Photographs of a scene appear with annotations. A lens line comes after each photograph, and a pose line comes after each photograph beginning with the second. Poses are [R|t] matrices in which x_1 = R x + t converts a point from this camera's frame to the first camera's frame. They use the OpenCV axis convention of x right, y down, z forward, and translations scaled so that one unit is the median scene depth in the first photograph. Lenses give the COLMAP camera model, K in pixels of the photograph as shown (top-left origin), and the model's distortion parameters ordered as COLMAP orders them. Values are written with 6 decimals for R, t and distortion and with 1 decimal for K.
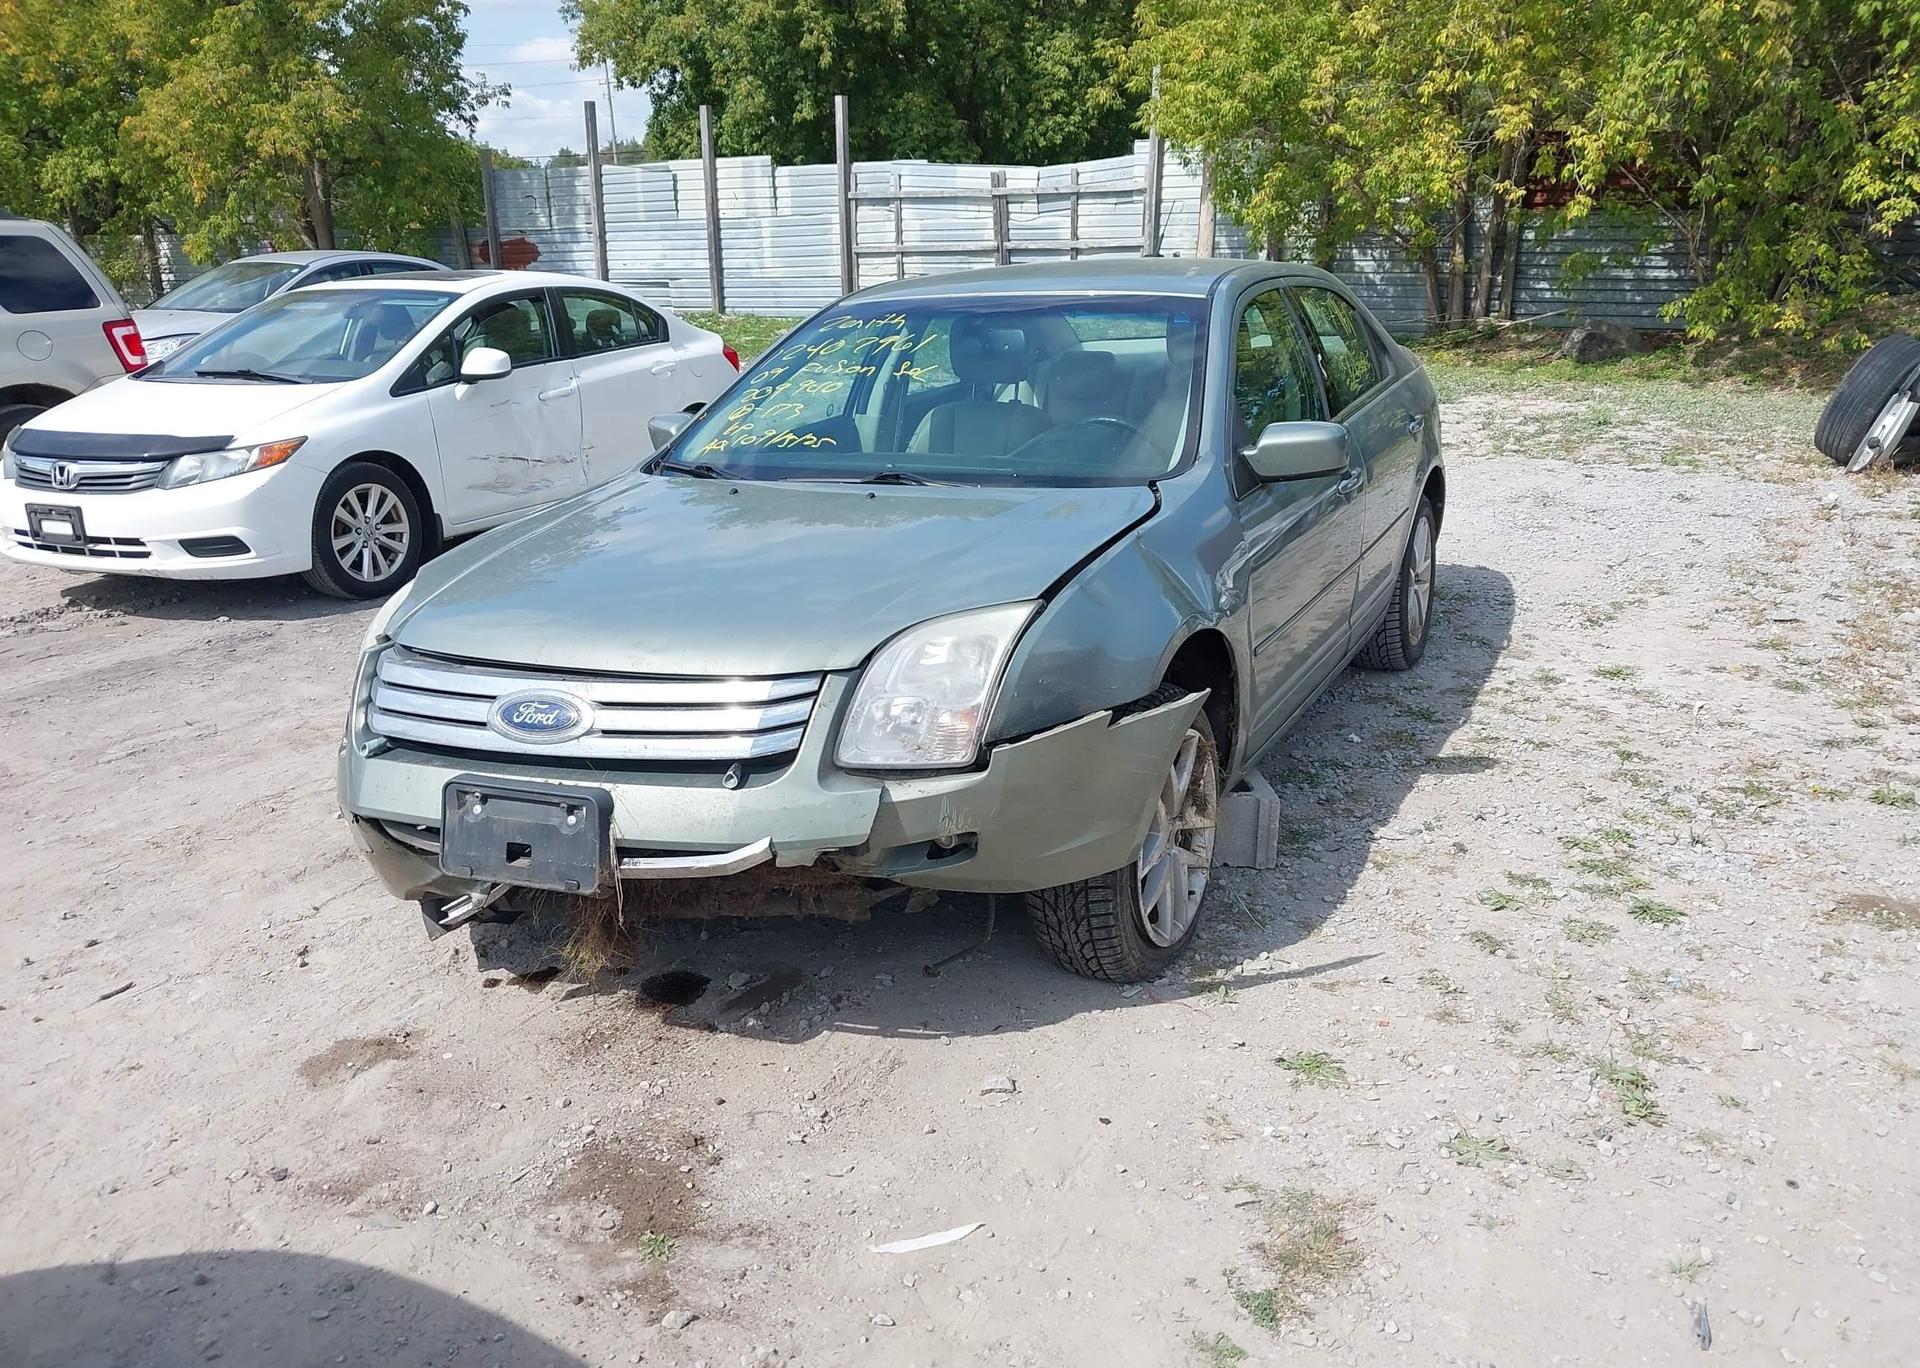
lens RADIAL K [[1560.4, 0, 945.4], [0, 1560.4, 679.0], [0, 0, 1]] dist [0.001527, 0.002735]
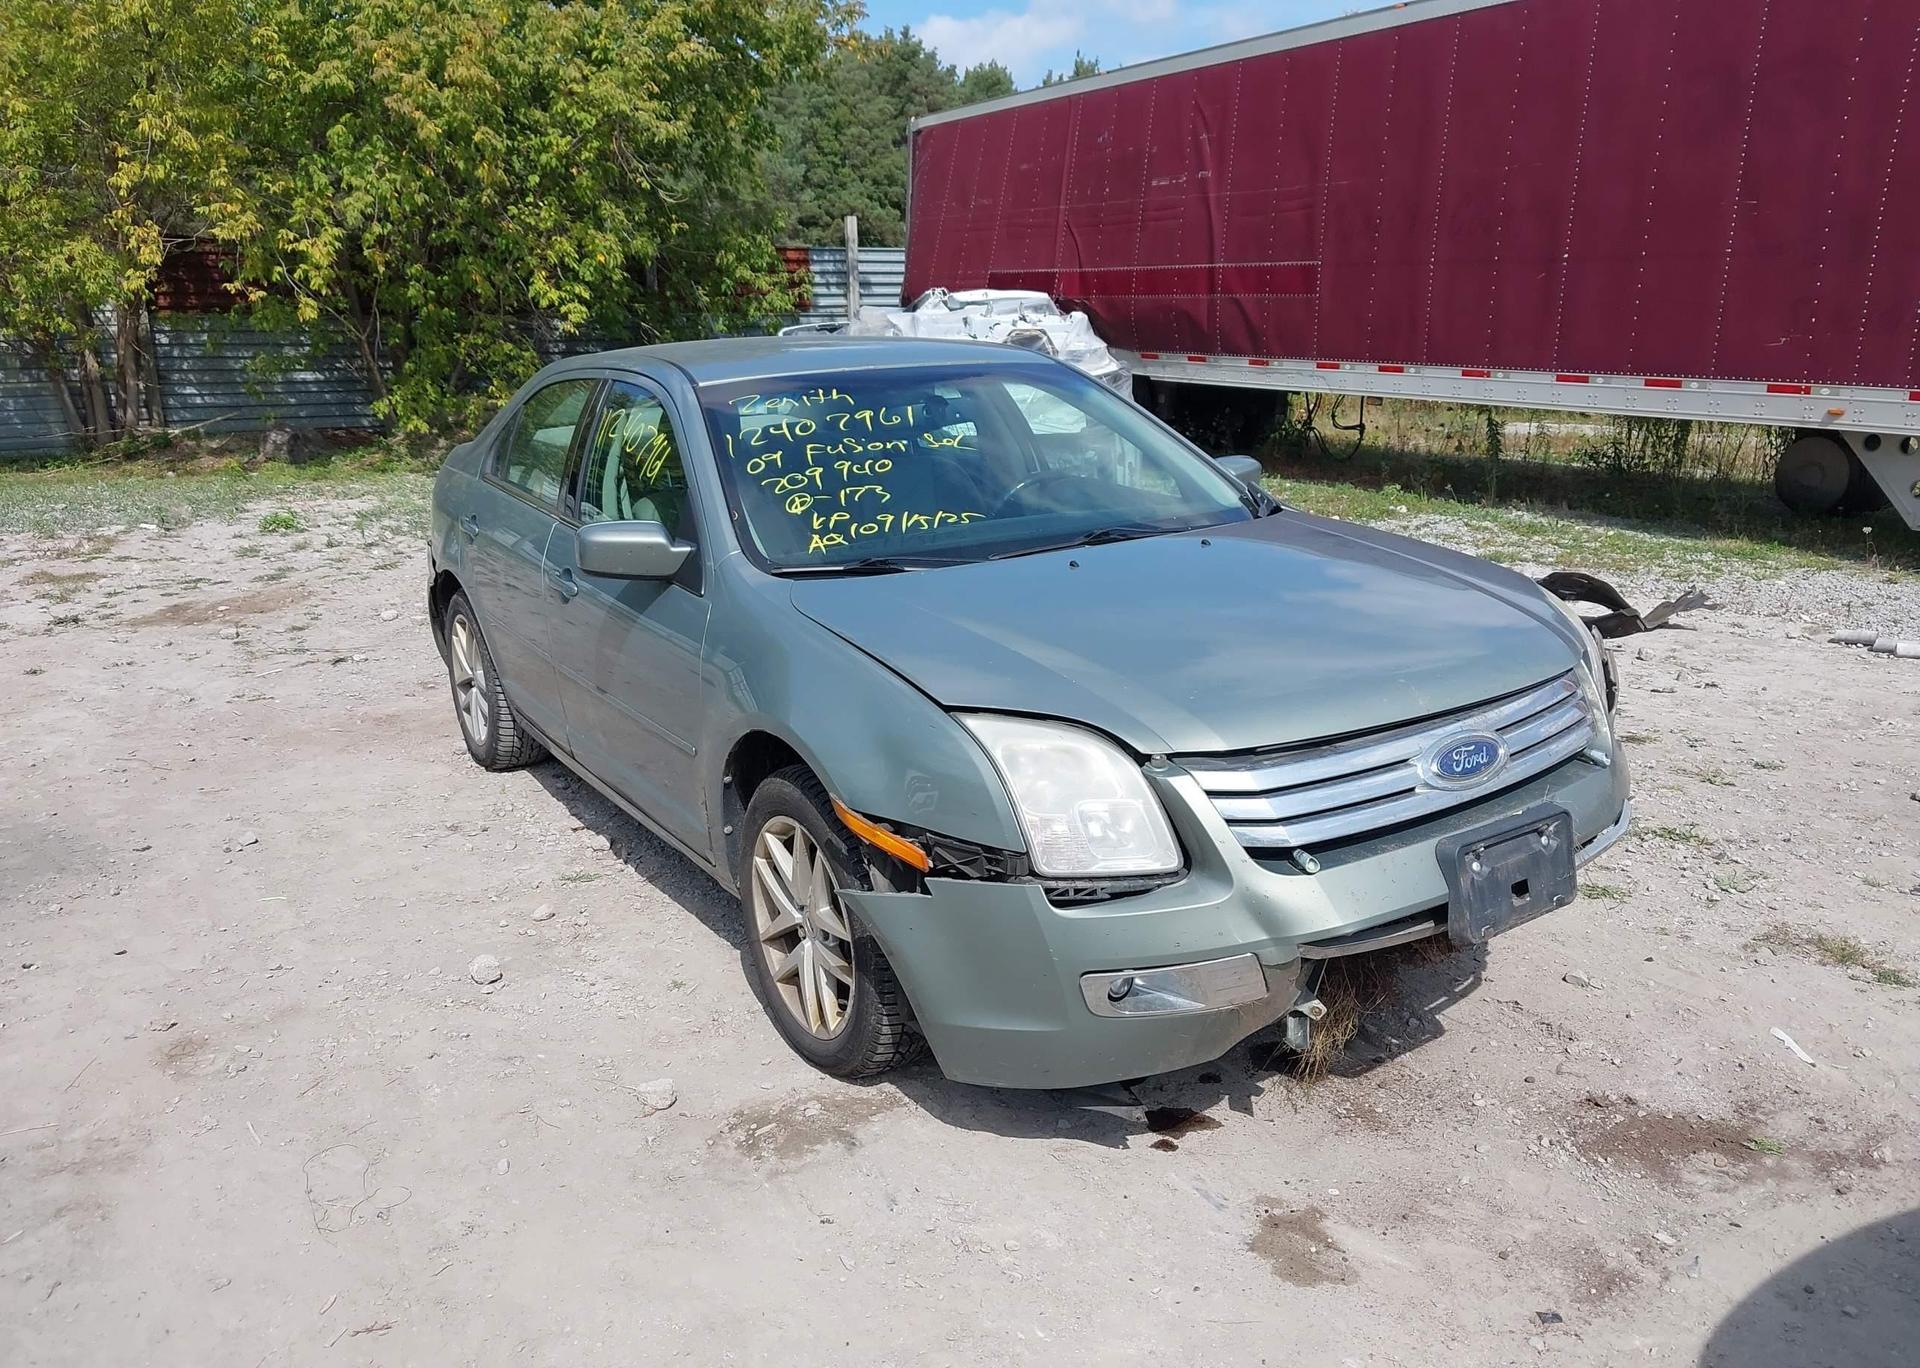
lens RADIAL K [[1560.4, 0, 965.5], [0, 1560.4, 663.4], [0, 0, 1]] dist [0.001527, 0.002735]
pose [[0.534012, -0.177181, 0.826703, -0.488855], [0.241185, 0.969090, 0.051903, -0.064443], [-0.810346, 0.171671, 0.560239, 0.275353]]
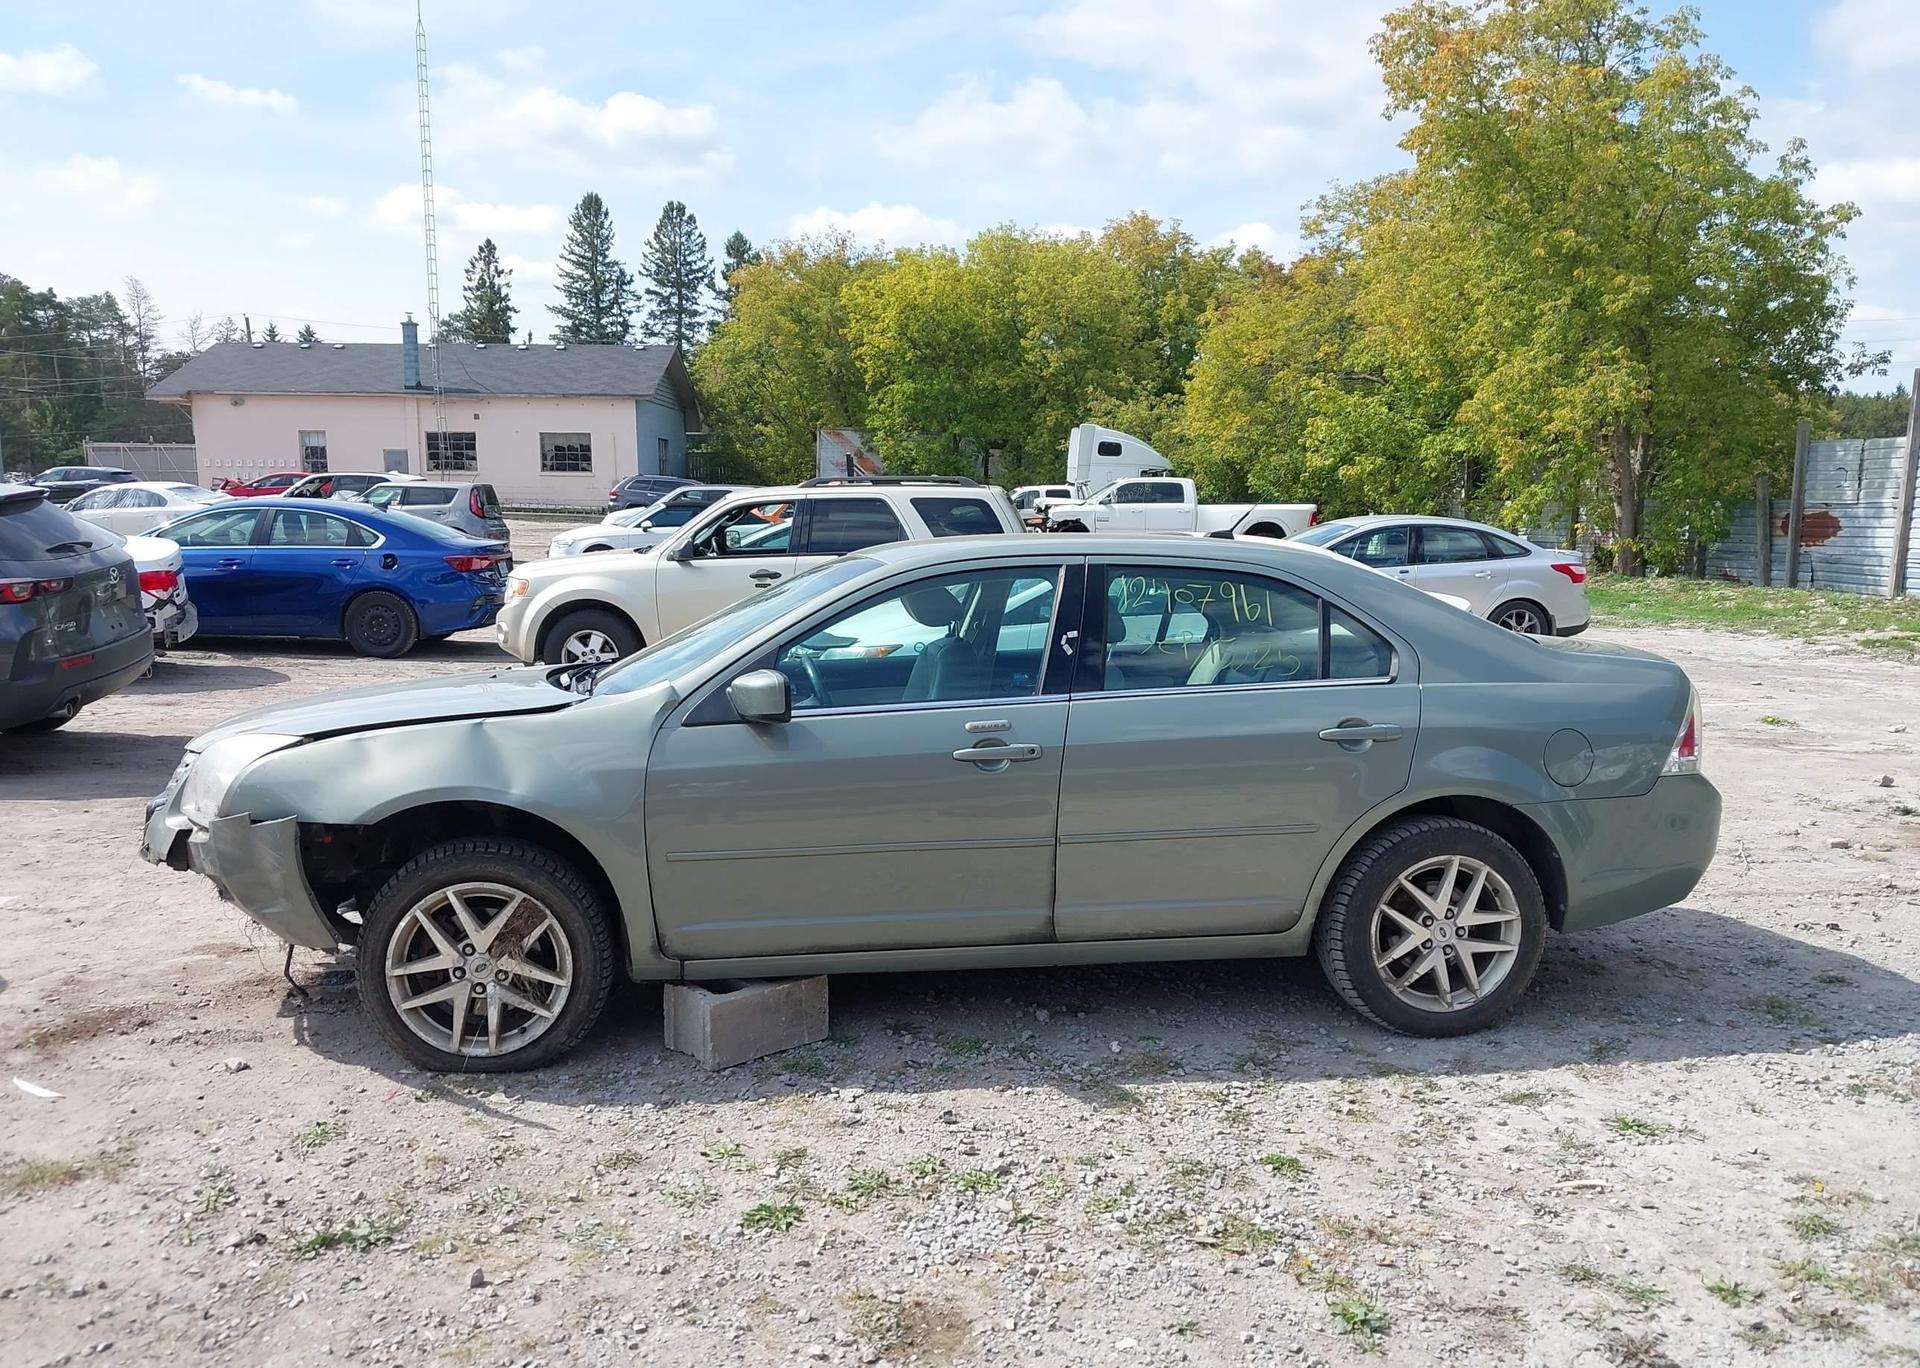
lens RADIAL K [[1560.4, 0, 952.2], [0, 1560.4, 640.5], [0, 0, 1]] dist [0.001527, 0.002735]
pose [[0.581474, 0.091498, -0.808404, 0.632027], [-0.241702, 0.968220, -0.064266, -0.076507], [0.776832, 0.232762, 0.585110, 0.235511]]
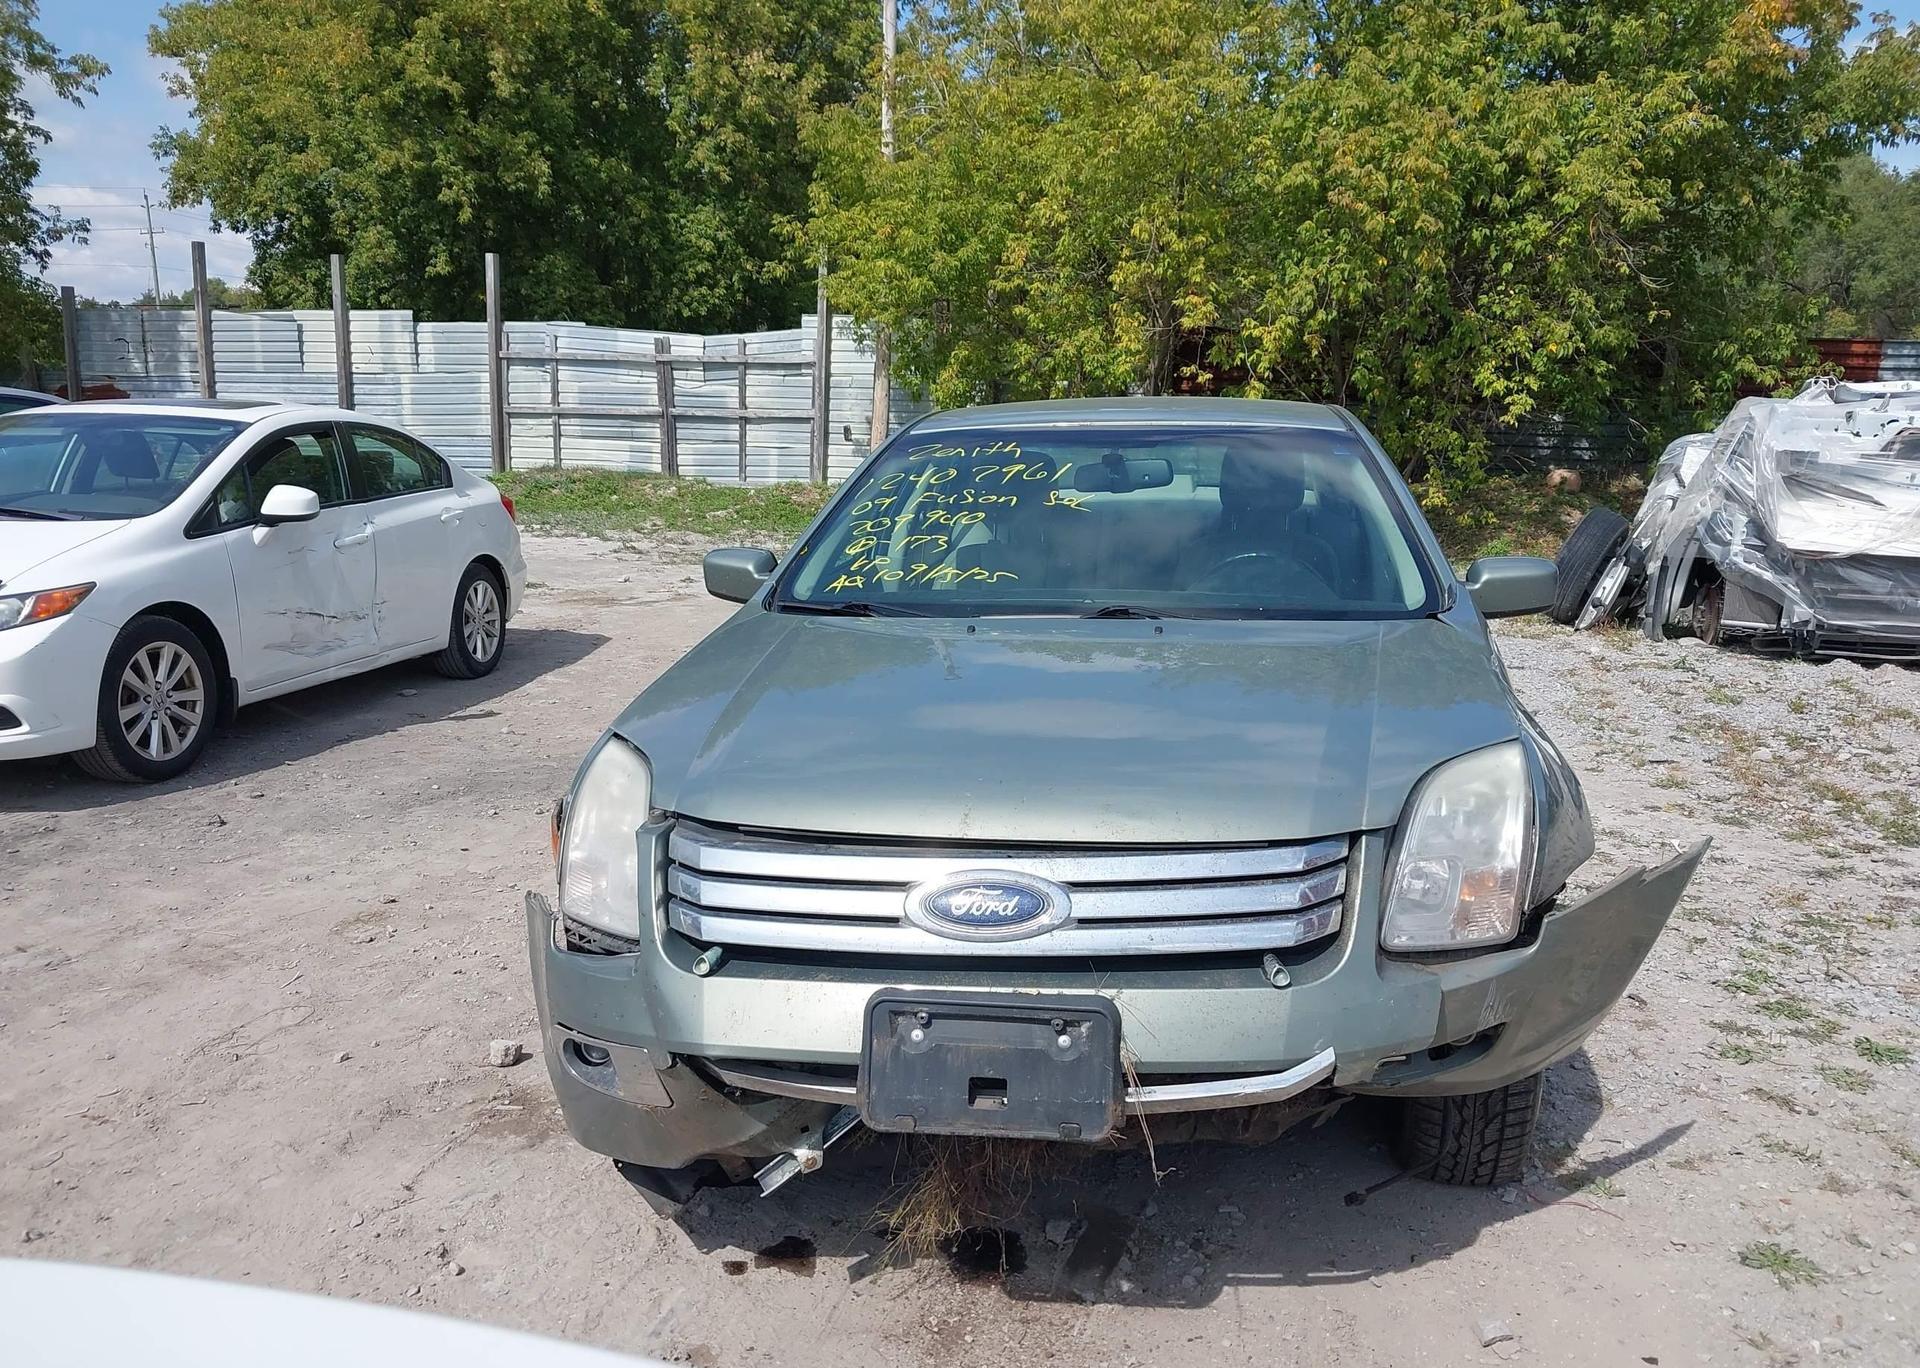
lens RADIAL K [[1560.4, 0, 945.8], [0, 1560.4, 679.0], [0, 0, 1]] dist [0.001527, 0.002735]
pose [[0.961817, -0.010326, 0.273499, -0.192843], [0.040484, 0.993663, -0.104852, -0.002882], [-0.270683, 0.111921, 0.956140, 0.104848]]
